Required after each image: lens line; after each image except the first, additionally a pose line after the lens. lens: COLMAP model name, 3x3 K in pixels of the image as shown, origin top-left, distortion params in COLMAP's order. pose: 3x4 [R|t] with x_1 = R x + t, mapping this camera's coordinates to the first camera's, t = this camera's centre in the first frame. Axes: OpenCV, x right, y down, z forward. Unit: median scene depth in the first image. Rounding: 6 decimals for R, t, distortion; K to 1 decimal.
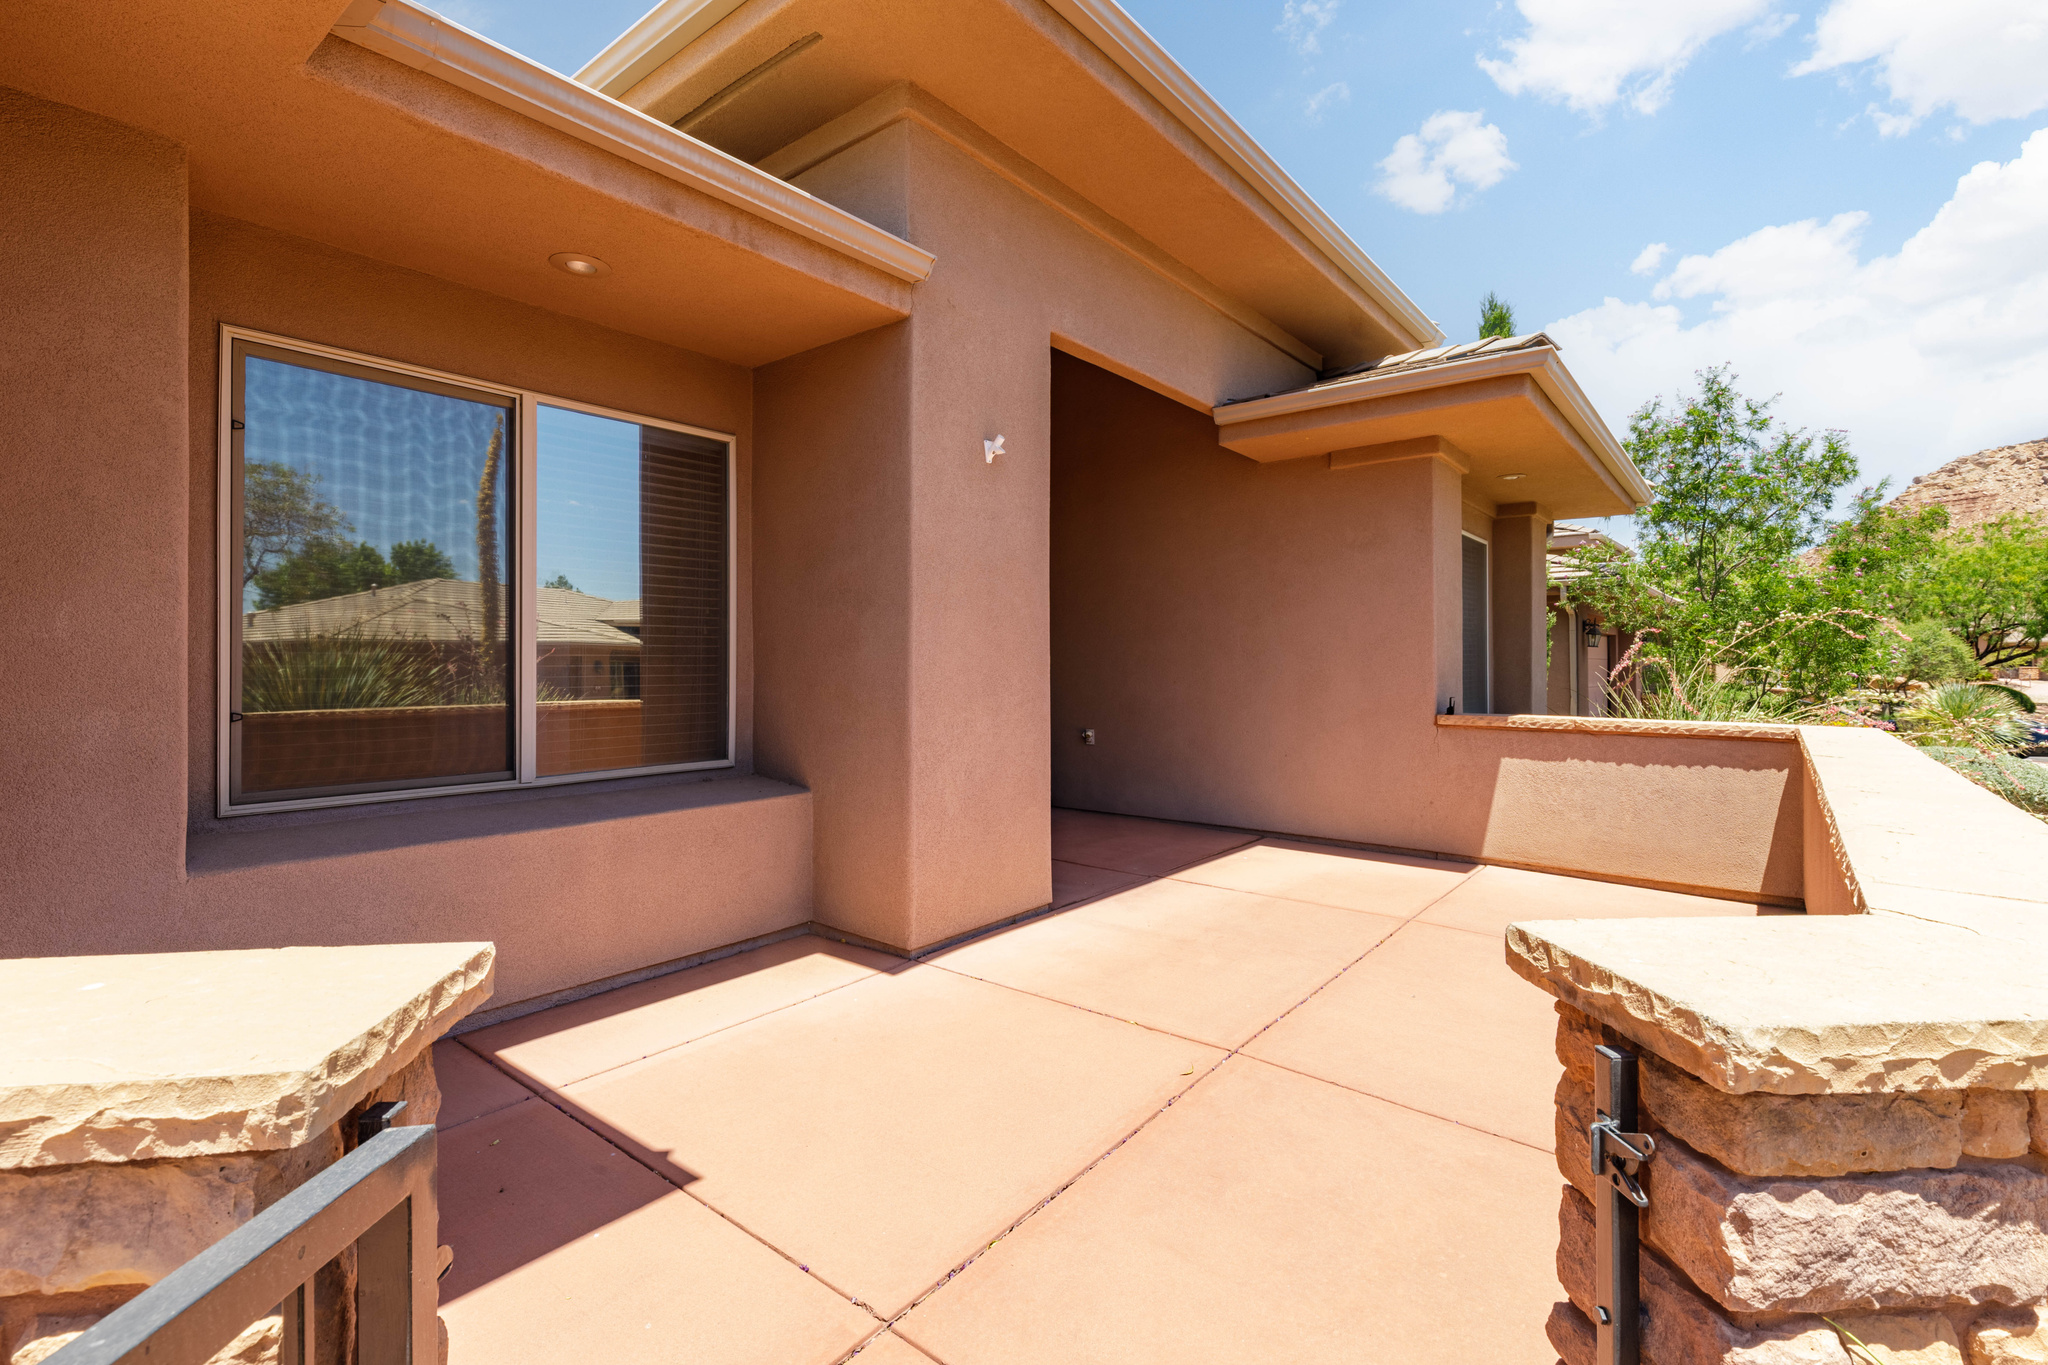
lens RADIAL K [[925.6, 0, 1024.0], [0, 925.6, 682.5], [0, 0, 1]] dist [-0.001976, 0.036458]
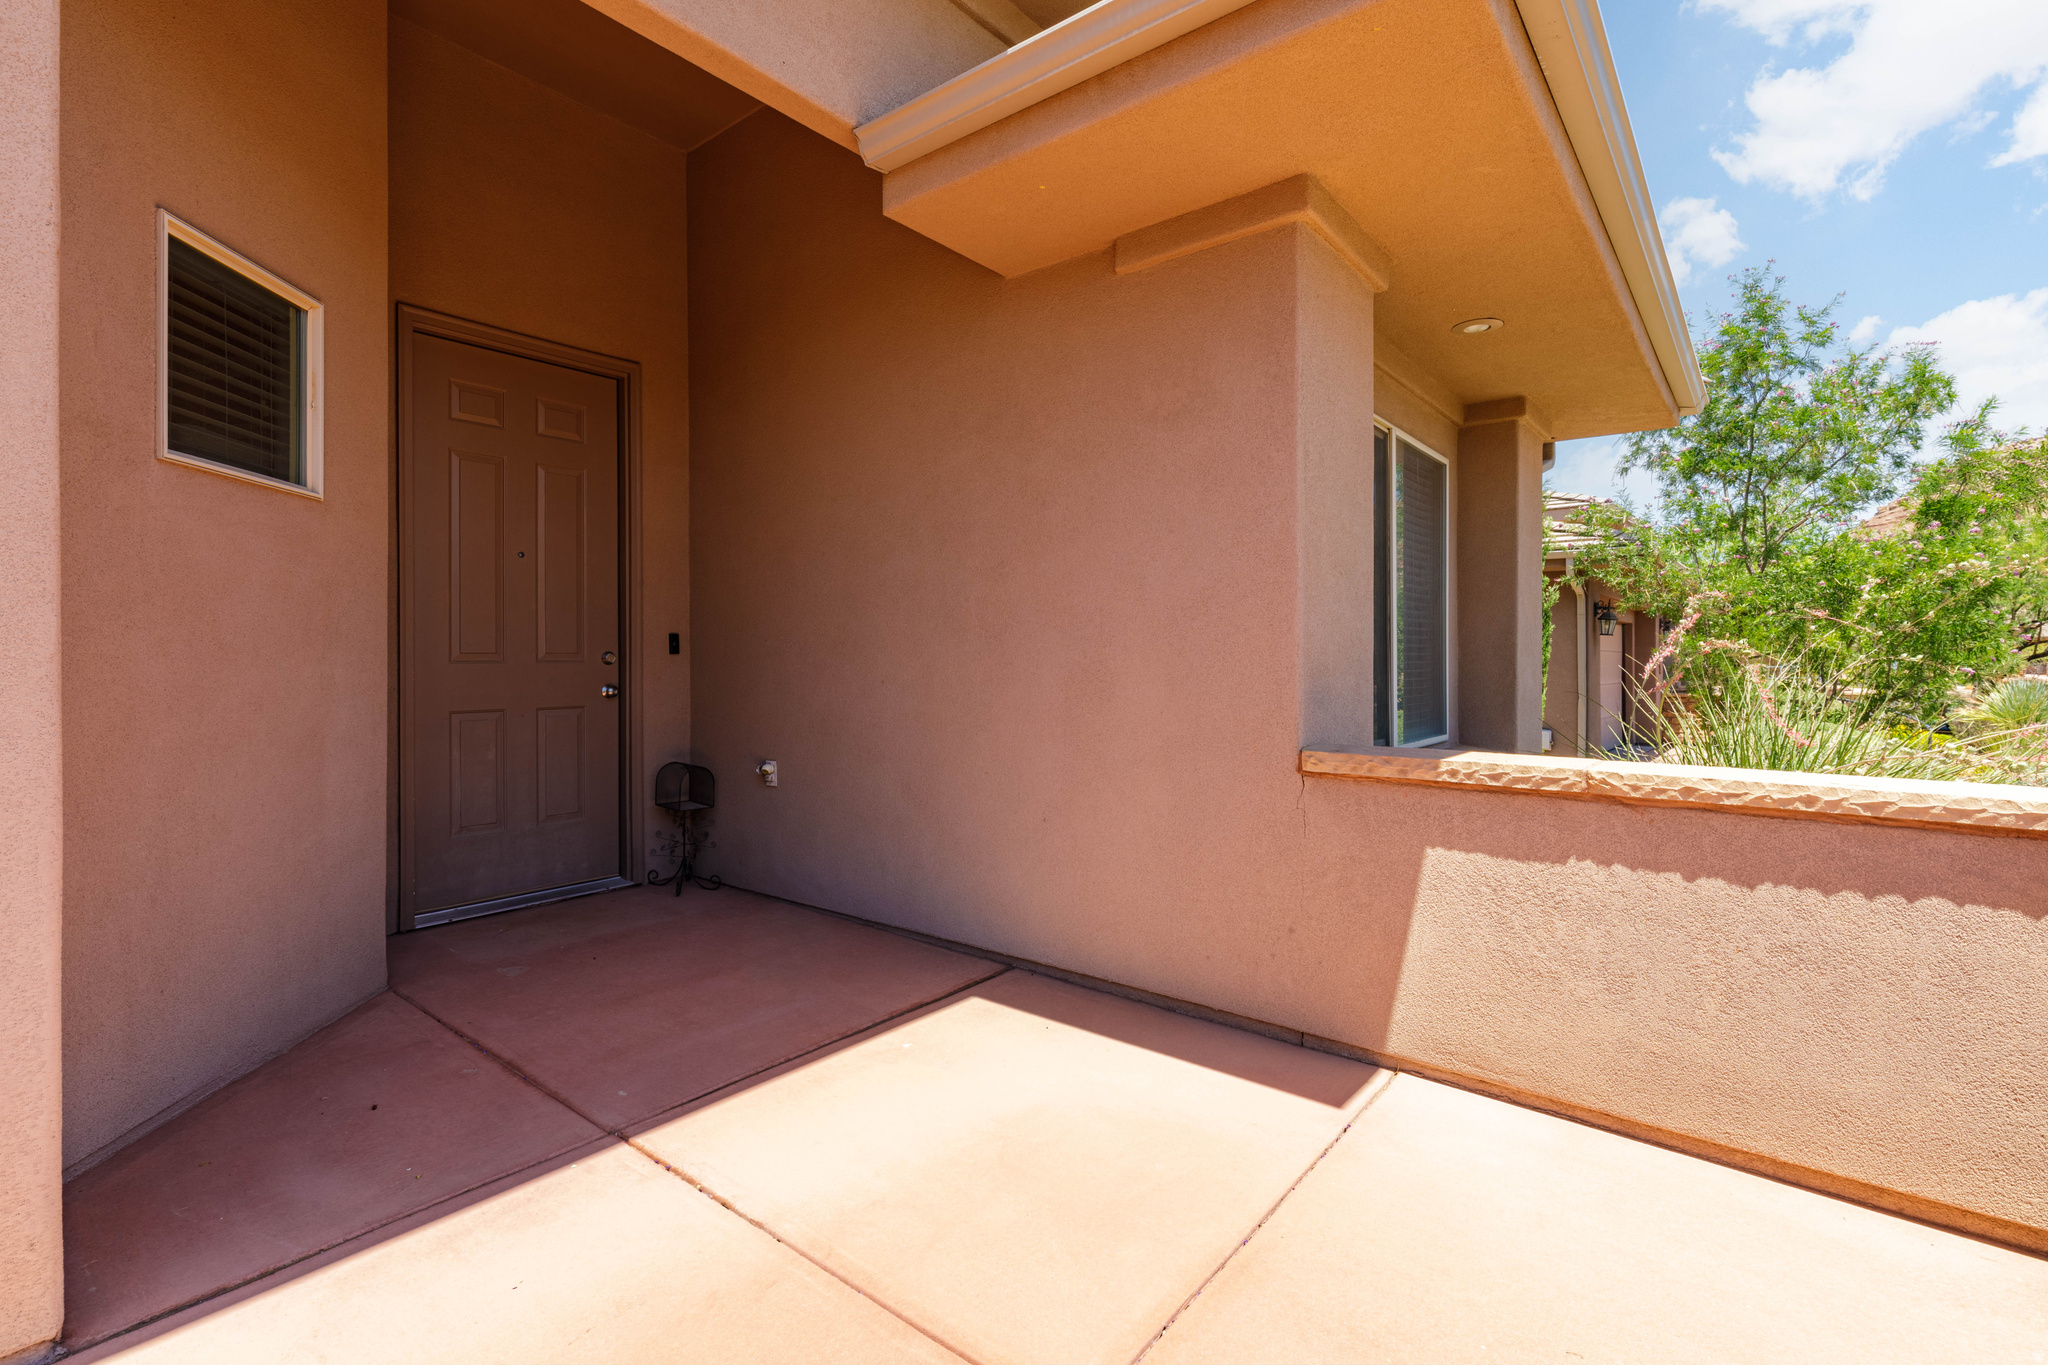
lens RADIAL K [[915.1, 0, 1024.0], [0, 915.1, 682.5], [0, 0, 1]] dist [0.003726, -0.000546]
pose [[0.999923, -0.000802, -0.012360, 0.158699], [0.000837, 0.999996, 0.002798, -0.001076], [0.012358, -0.002808, 0.999920, 0.269164]]
